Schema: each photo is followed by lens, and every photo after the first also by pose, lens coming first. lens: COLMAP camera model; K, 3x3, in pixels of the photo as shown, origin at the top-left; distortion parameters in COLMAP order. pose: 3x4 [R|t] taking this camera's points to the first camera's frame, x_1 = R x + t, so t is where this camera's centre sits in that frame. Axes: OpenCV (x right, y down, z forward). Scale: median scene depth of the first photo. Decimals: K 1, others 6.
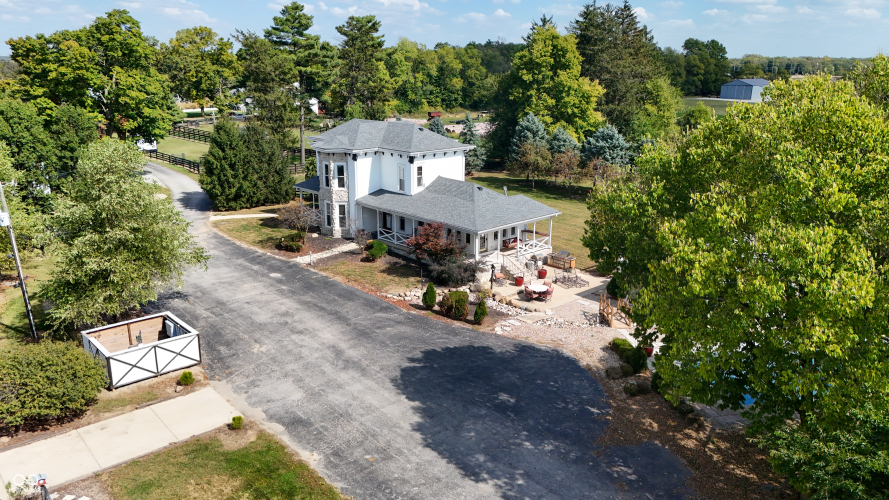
lens RADIAL K [[647.9, 0, 444.5], [0, 647.9, 250.0], [0, 0, 1]] dist [0.072539, -0.099618]
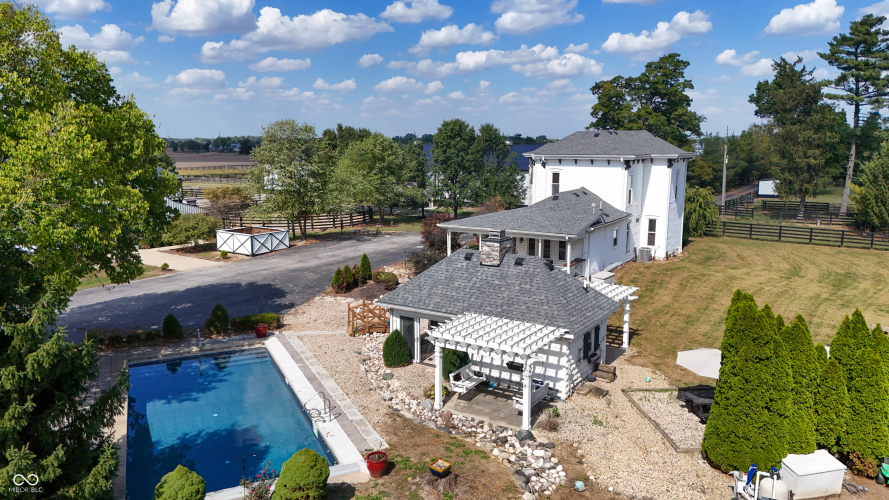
lens RADIAL K [[647.9, 0, 444.5], [0, 647.9, 250.0], [0, 0, 1]] dist [0.072539, -0.099618]
pose [[0.261664, 0.152150, -0.953091, 0.872487], [-0.268484, 0.959995, 0.079542, -0.063251], [0.927065, 0.235076, 0.292046, 0.687274]]
